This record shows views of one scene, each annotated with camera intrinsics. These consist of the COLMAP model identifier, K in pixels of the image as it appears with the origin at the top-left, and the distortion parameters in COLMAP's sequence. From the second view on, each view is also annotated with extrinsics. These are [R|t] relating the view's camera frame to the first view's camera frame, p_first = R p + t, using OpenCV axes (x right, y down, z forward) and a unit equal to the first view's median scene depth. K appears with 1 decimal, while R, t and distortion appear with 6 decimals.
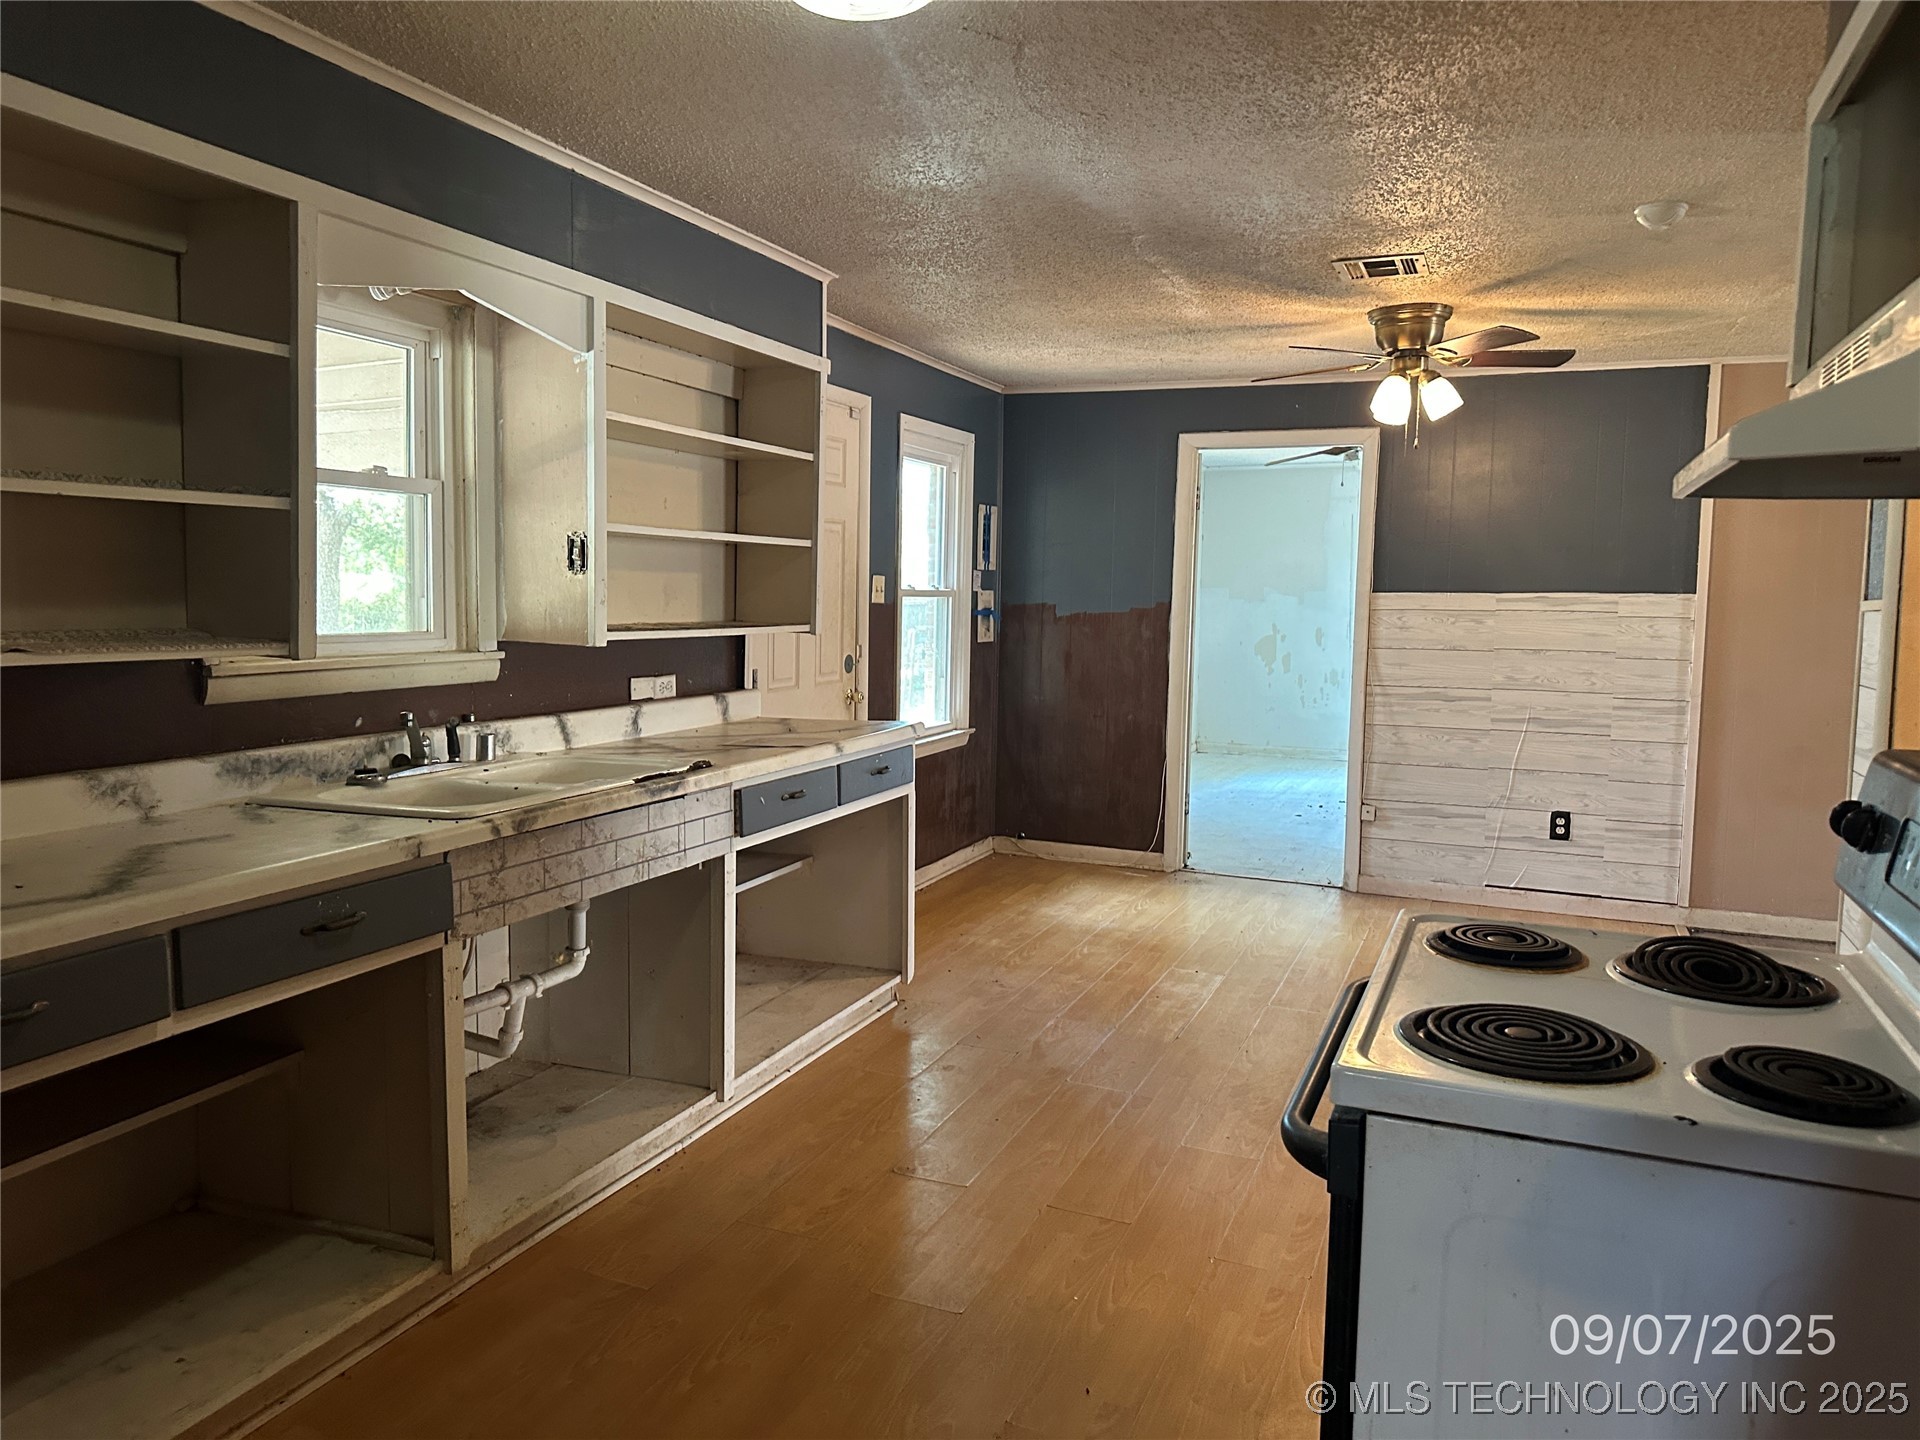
lens RADIAL K [[1369.3, 0, 947.8], [0, 1369.3, 713.6], [0, 0, 1]] dist [0.022561, -0.031830]
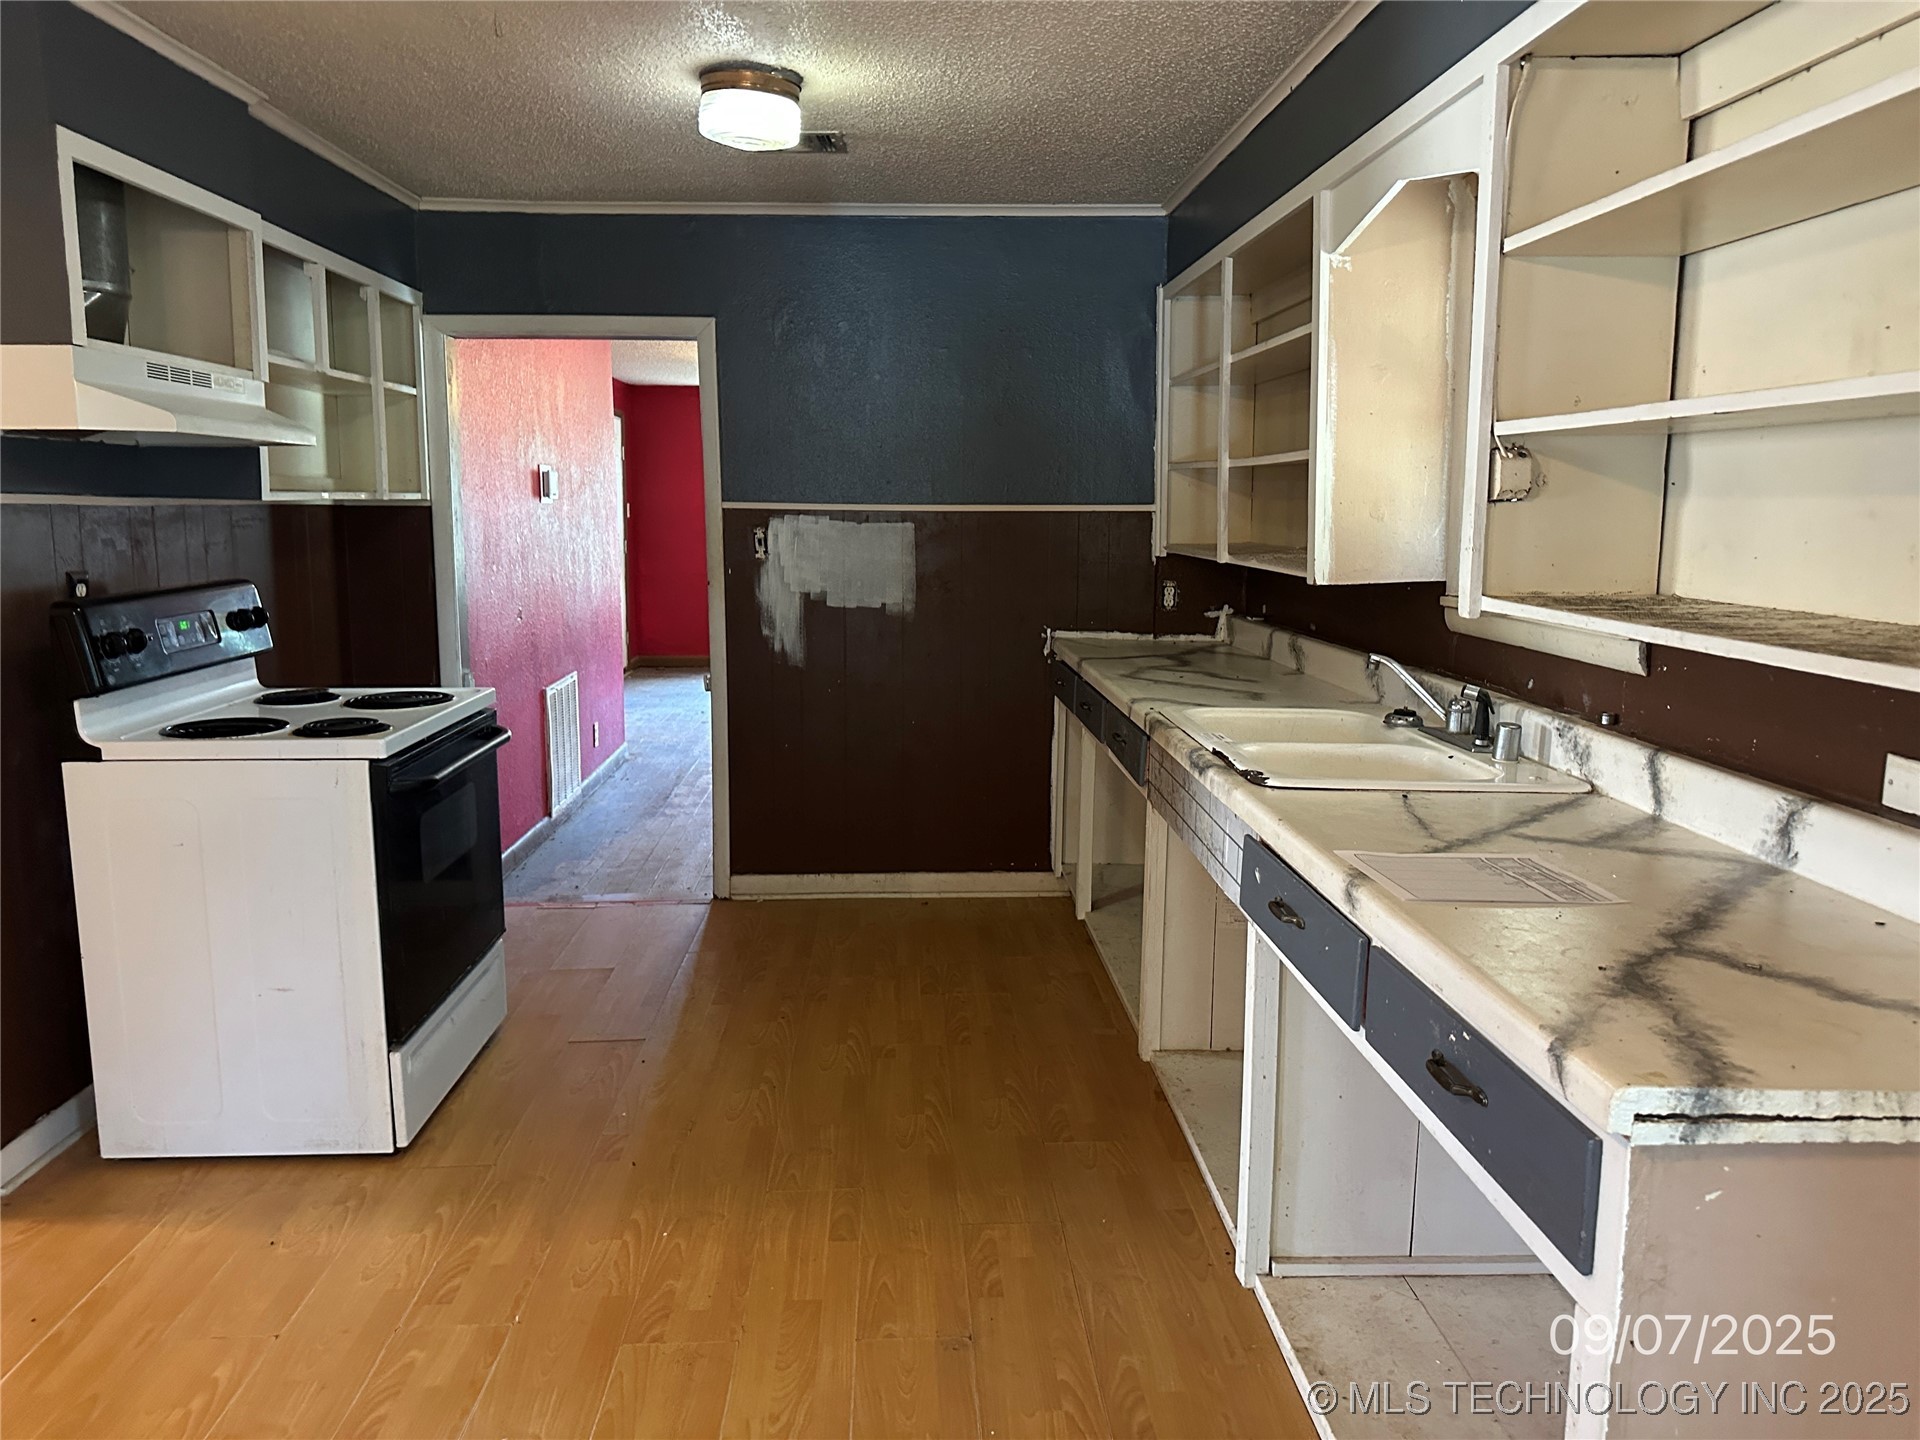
lens RADIAL K [[1369.3, 0, 956.2], [0, 1369.3, 717.1], [0, 0, 1]] dist [0.022561, -0.031830]
pose [[-0.903290, 0.039814, -0.427178, 0.230319], [-0.065819, 0.971038, 0.229681, -0.127273], [0.423951, 0.235585, -0.874509, 1.378665]]
